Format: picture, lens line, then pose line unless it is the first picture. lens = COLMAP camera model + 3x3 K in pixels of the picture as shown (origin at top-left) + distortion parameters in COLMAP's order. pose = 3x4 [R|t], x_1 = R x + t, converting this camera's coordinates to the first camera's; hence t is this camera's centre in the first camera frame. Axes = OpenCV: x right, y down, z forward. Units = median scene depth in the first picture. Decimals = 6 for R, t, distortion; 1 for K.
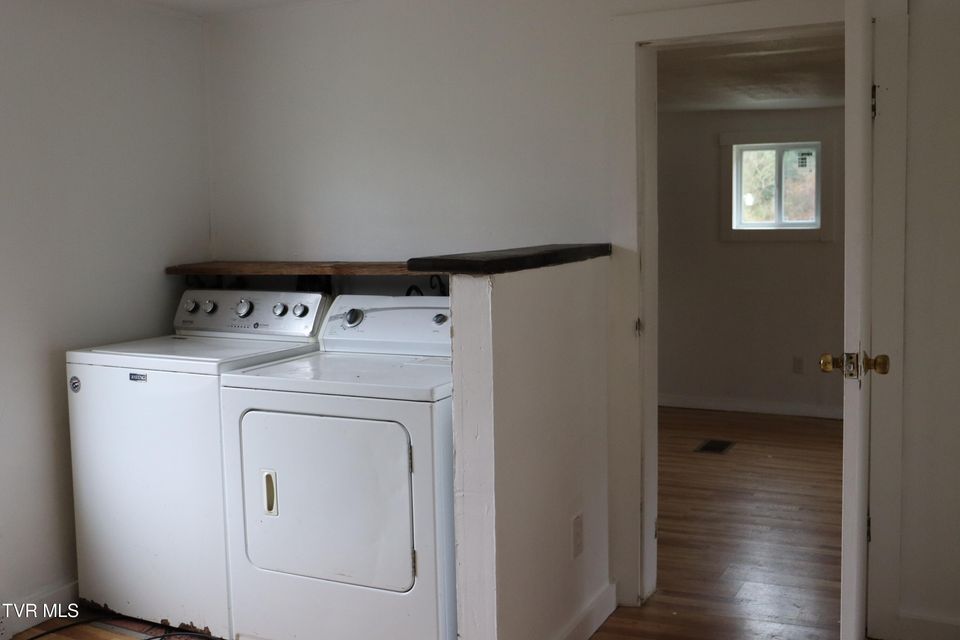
lens RADIAL K [[997.8, 0, 476.2], [0, 997.8, 307.3], [0, 0, 1]] dist [-0.105188, 0.209240]
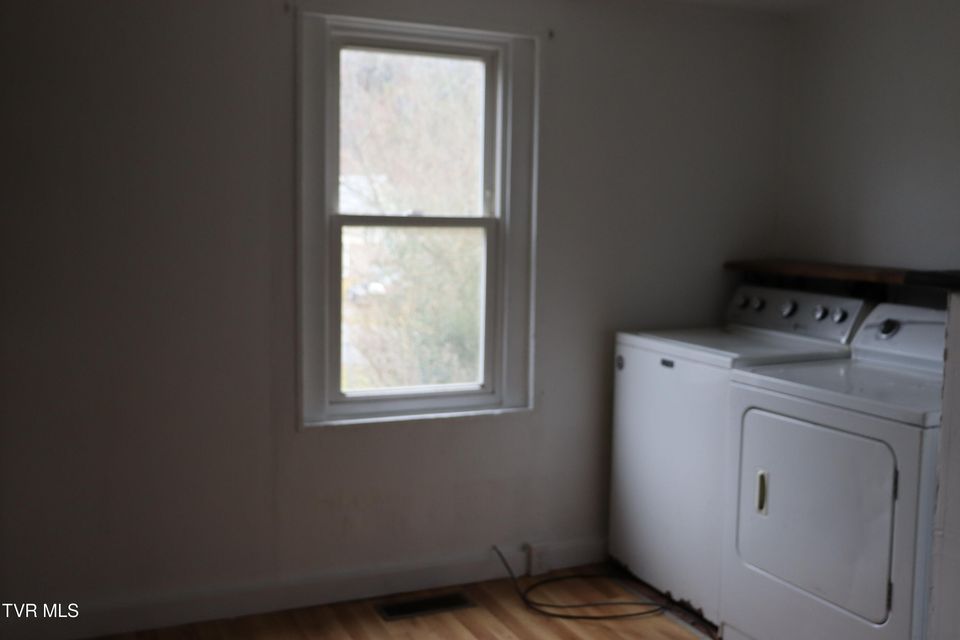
lens RADIAL K [[997.8, 0, 476.2], [0, 997.8, 307.3], [0, 0, 1]] dist [-0.105188, 0.209240]
pose [[0.781122, 0.088368, -0.618094, 0.151803], [-0.081317, 0.995901, 0.039617, -0.015219], [0.619061, 0.019316, 0.785106, 0.020697]]
